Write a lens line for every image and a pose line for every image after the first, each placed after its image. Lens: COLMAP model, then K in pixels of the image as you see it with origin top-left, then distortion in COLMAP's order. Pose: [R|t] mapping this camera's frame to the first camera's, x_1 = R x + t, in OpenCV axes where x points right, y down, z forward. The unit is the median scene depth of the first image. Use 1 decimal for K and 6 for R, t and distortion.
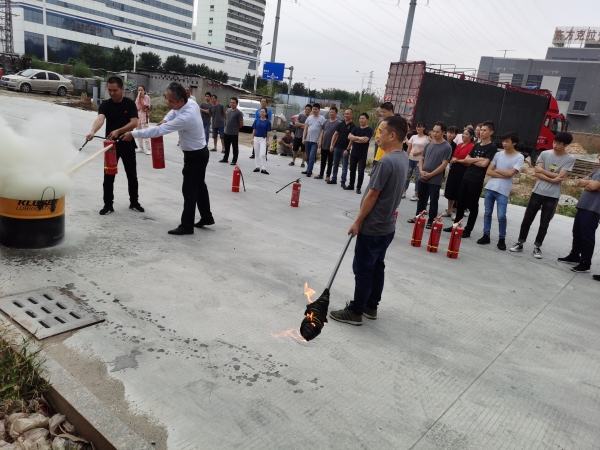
lens RADIAL K [[461.5, 0, 300.0], [0, 461.5, 225.0], [0, 0, 1]] dist [0.070664, -0.065032]
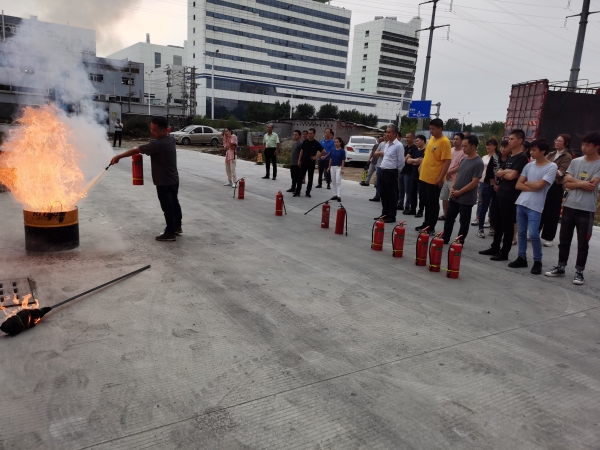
lens RADIAL K [[461.5, 0, 300.0], [0, 461.5, 225.0], [0, 0, 1]] dist [0.070664, -0.065032]
pose [[0.944667, -0.006212, -0.327971, 0.107134], [-0.022378, 0.996271, -0.083327, 0.015641], [0.327266, 0.086055, 0.941006, 0.013531]]
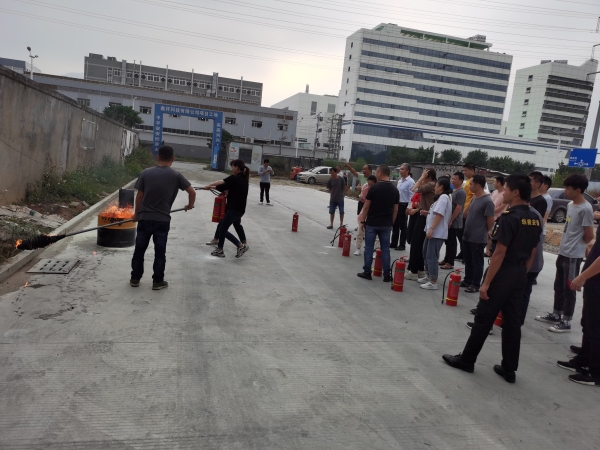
lens RADIAL K [[461.5, 0, 300.0], [0, 461.5, 225.0], [0, 0, 1]] dist [0.070664, -0.065032]
pose [[0.800181, 0.027752, -0.599117, 0.220381], [-0.145069, 0.978223, -0.148443, 0.027895], [0.581950, 0.205695, 0.786781, 0.020513]]
